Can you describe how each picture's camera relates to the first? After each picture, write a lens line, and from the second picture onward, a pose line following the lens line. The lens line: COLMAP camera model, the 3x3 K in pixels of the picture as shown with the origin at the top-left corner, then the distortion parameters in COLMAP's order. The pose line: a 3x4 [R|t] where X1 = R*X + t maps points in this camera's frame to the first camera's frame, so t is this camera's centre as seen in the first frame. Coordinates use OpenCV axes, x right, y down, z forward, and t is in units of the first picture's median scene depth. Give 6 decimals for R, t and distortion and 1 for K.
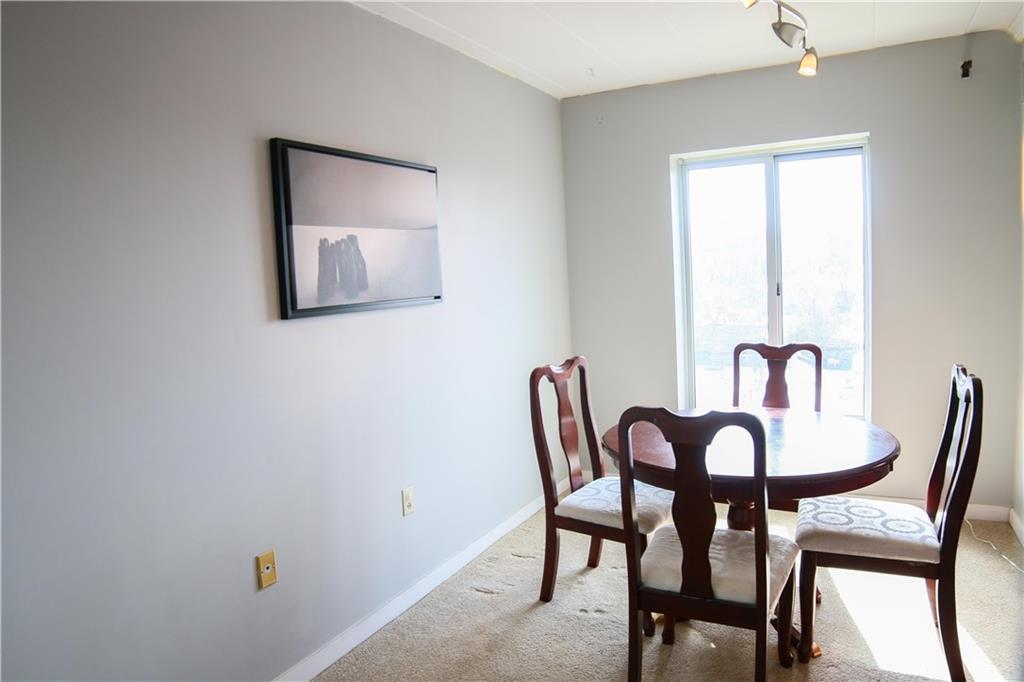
lens RADIAL K [[669.9, 0, 513.9], [0, 669.9, 337.3], [0, 0, 1]] dist [-0.107364, 0.030422]
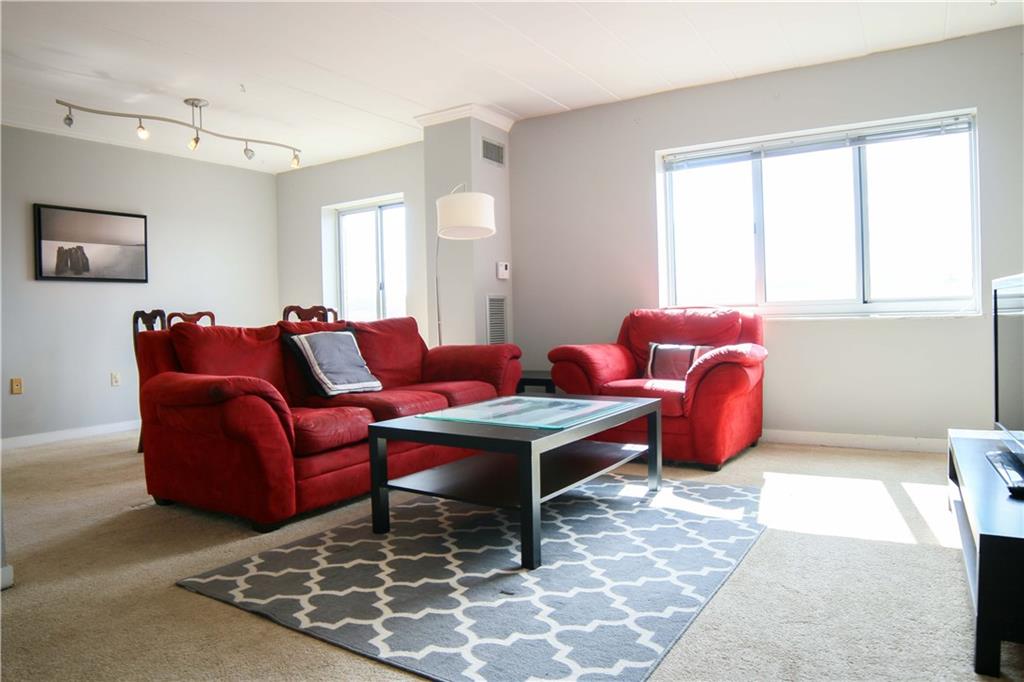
lens RADIAL K [[669.9, 0, 537.9], [0, 669.9, 335.6], [0, 0, 1]] dist [-0.107364, 0.030422]
pose [[0.998604, 0.020826, -0.048547, 1.442548], [-0.024434, 0.996888, -0.074946, 0.274969], [0.046835, 0.076028, 0.996005, -1.057815]]
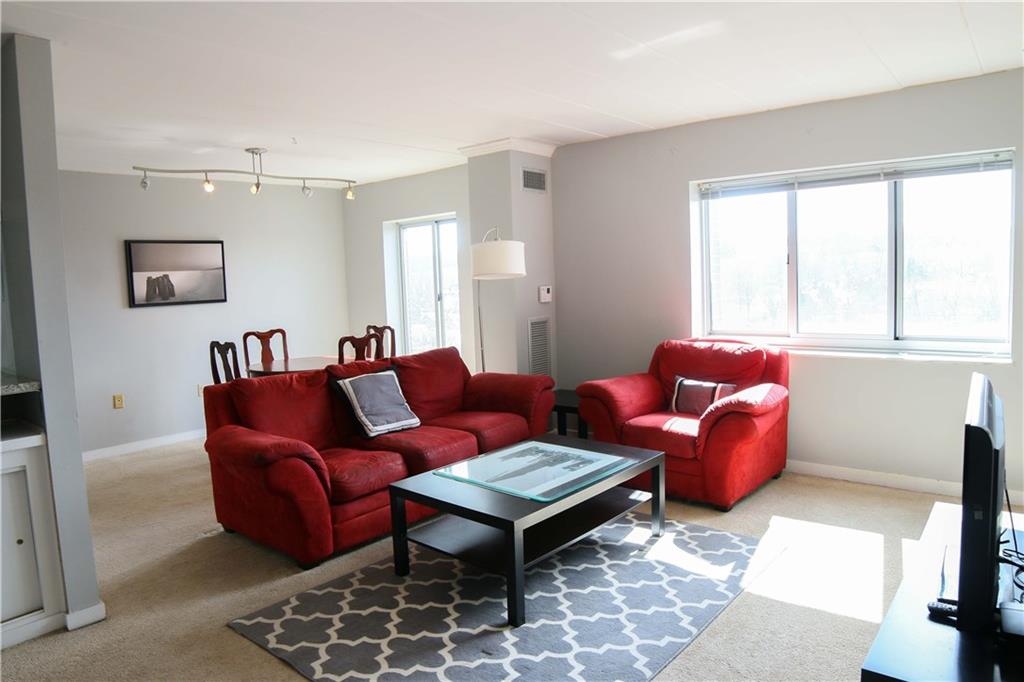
lens RADIAL K [[669.9, 0, 530.2], [0, 669.9, 347.6], [0, 0, 1]] dist [-0.107364, 0.030422]
pose [[0.982044, 0.030798, -0.186119, 1.605951], [-0.030901, 0.999520, 0.002349, 0.072438], [0.186102, 0.003444, 0.982524, -1.159997]]
